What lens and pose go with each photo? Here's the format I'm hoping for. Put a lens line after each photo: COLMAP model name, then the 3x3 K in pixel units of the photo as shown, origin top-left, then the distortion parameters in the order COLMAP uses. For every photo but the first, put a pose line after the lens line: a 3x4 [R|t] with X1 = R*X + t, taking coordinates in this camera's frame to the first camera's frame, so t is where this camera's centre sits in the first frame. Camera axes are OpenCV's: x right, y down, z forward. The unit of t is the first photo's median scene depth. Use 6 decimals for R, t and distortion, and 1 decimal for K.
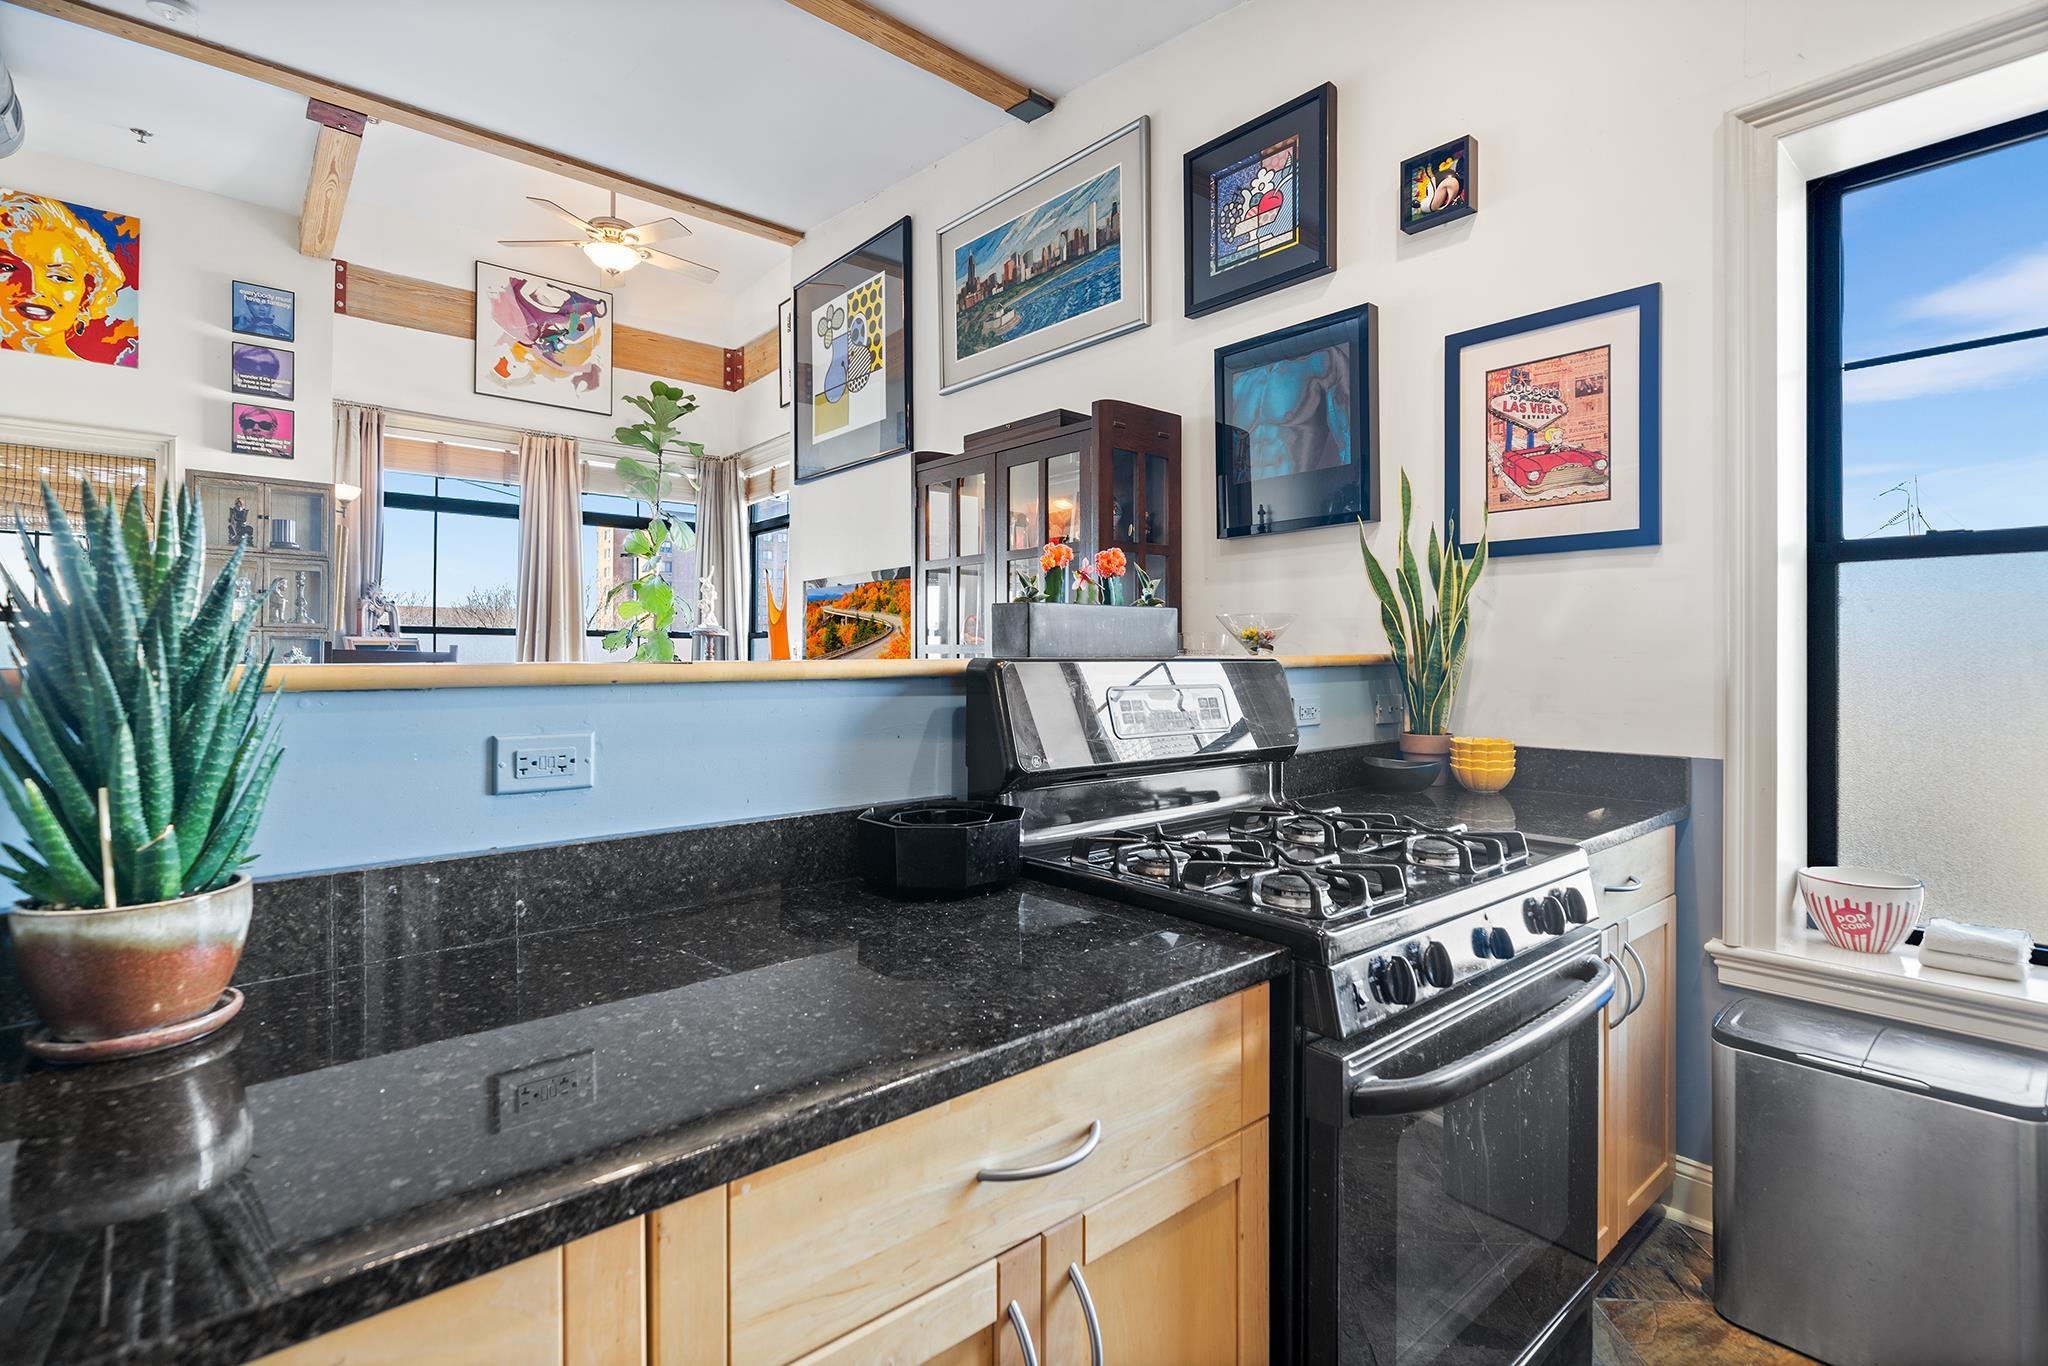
lens RADIAL K [[966.2, 0, 1006.3], [0, 966.2, 656.8], [0, 0, 1]] dist [0.001393, 0.000212]
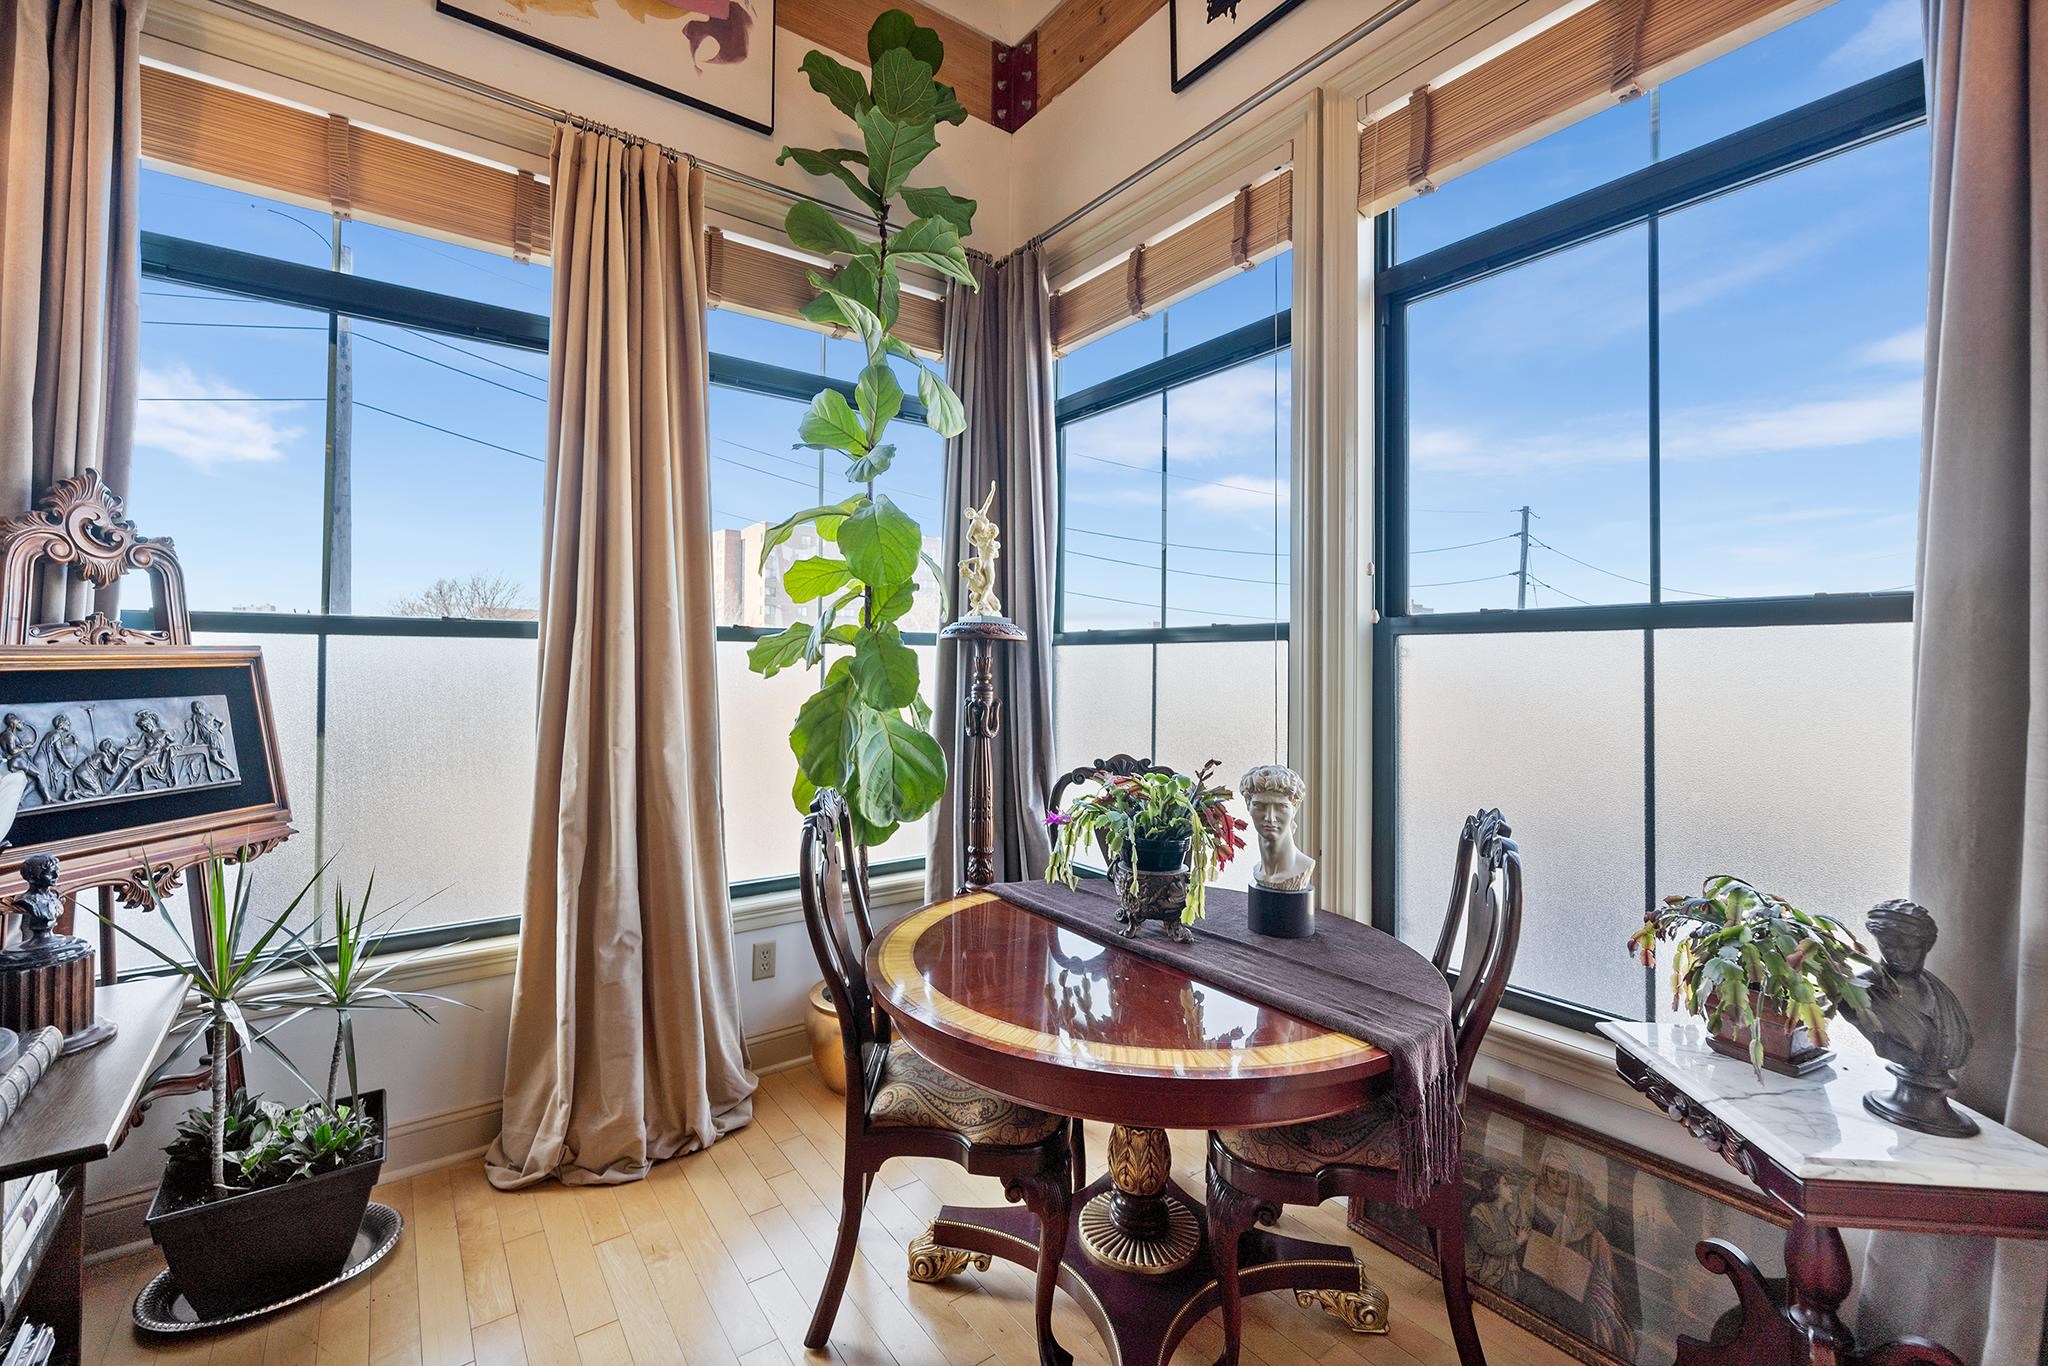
lens RADIAL K [[877.3, 0, 994.0], [0, 877.3, 639.9], [0, 0, 1]] dist [0.000307, -0.000075]
pose [[0.996106, 0.002167, -0.088139, -0.747503], [-0.003781, 0.999828, -0.018142, -0.040919], [0.088085, 0.018404, 0.995943, 1.690145]]
